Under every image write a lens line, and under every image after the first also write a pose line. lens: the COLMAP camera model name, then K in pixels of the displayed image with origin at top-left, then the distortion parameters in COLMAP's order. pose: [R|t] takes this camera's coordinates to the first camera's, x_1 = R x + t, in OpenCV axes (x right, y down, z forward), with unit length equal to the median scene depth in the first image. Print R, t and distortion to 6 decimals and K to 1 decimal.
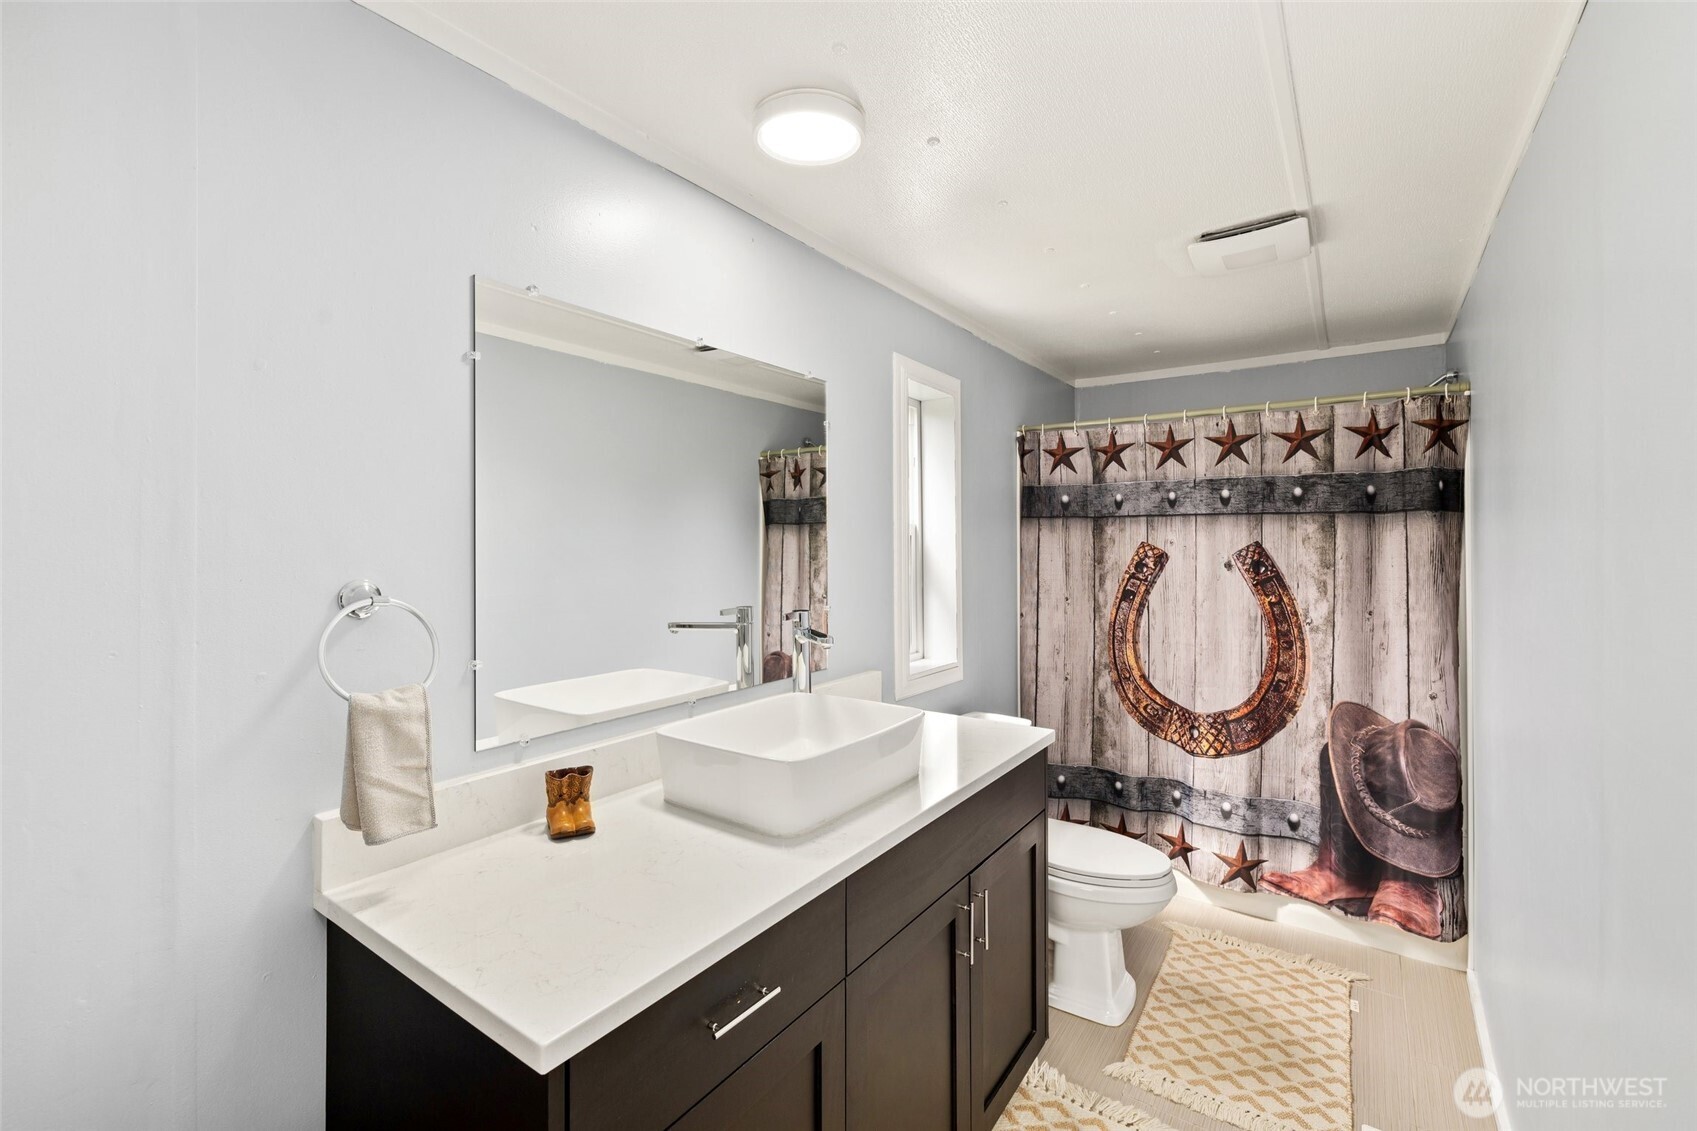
lens RADIAL K [[740.4, 0, 860.8], [0, 740.4, 524.3], [0, 0, 1]] dist [0.002096, 0.002568]
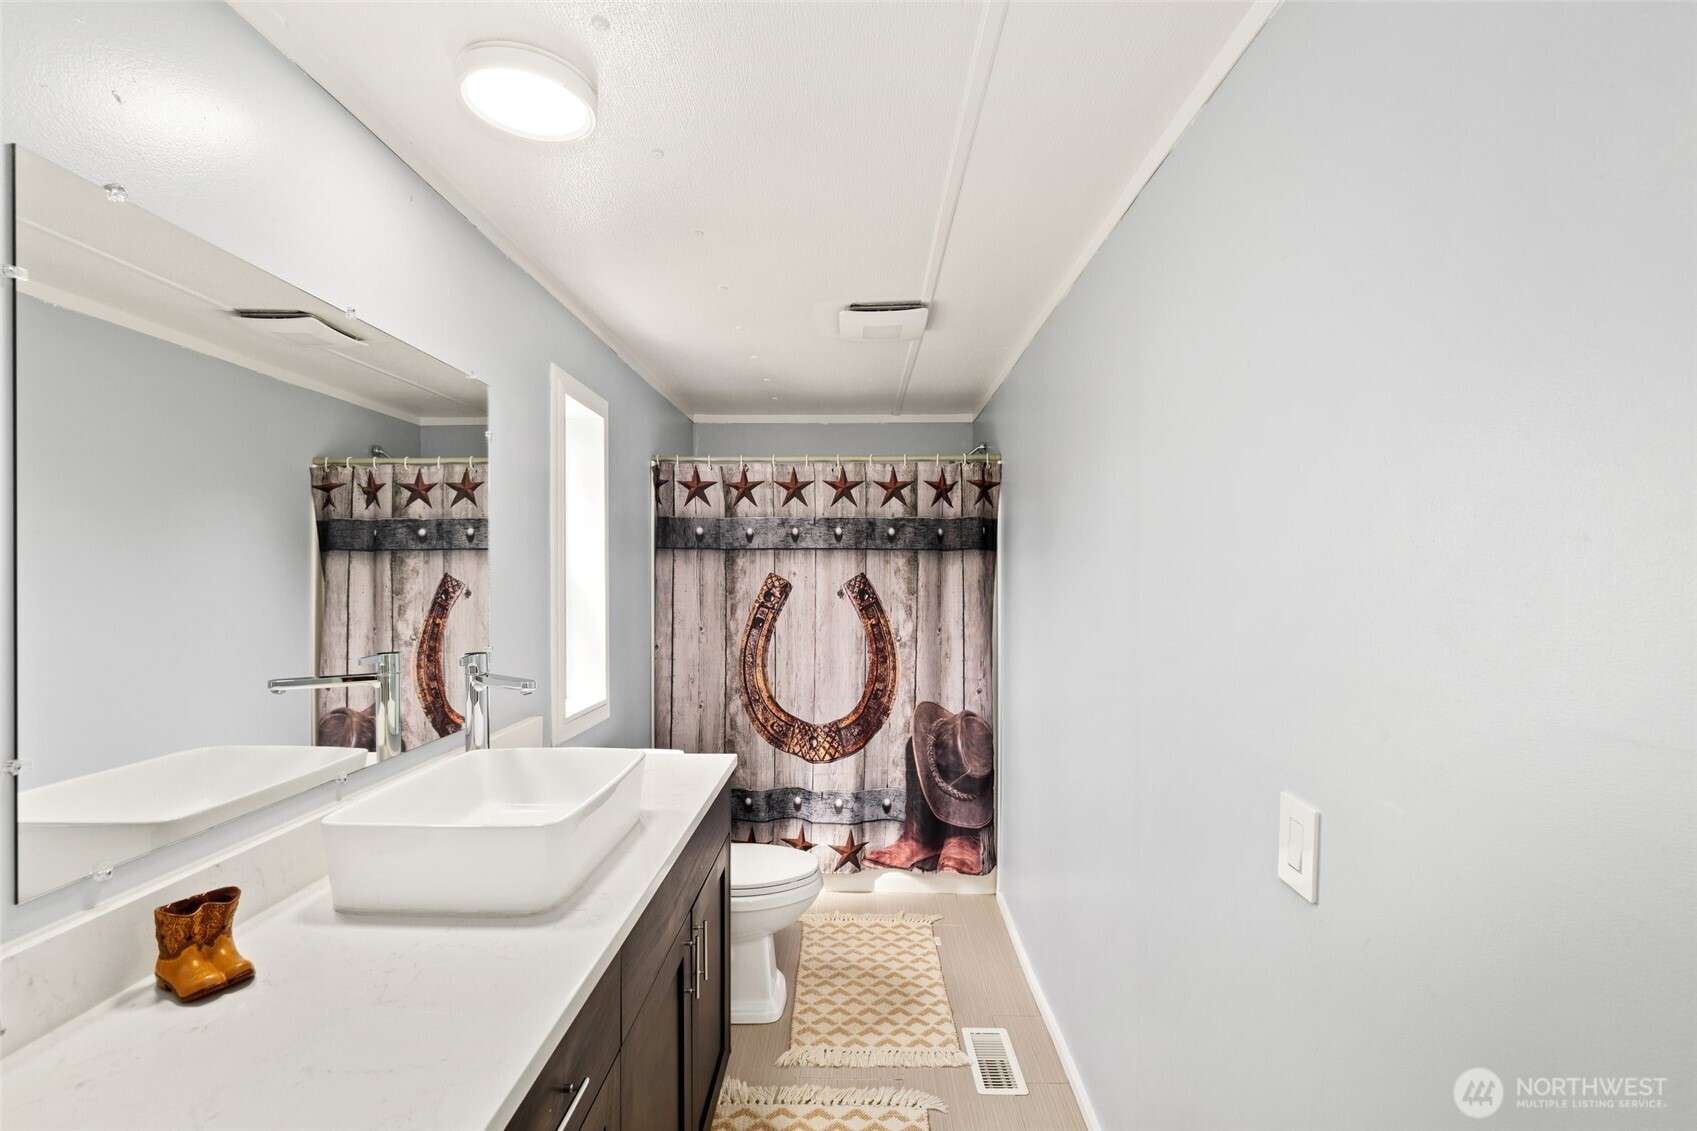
lens RADIAL K [[740.4, 0, 851.6], [0, 740.4, 561.0], [0, 0, 1]] dist [0.002096, 0.002568]
pose [[0.827978, 0.010548, 0.560661, -0.143776], [-0.014491, 0.999892, 0.002589, 0.001666], [-0.560573, -0.010268, 0.828041, 0.041137]]
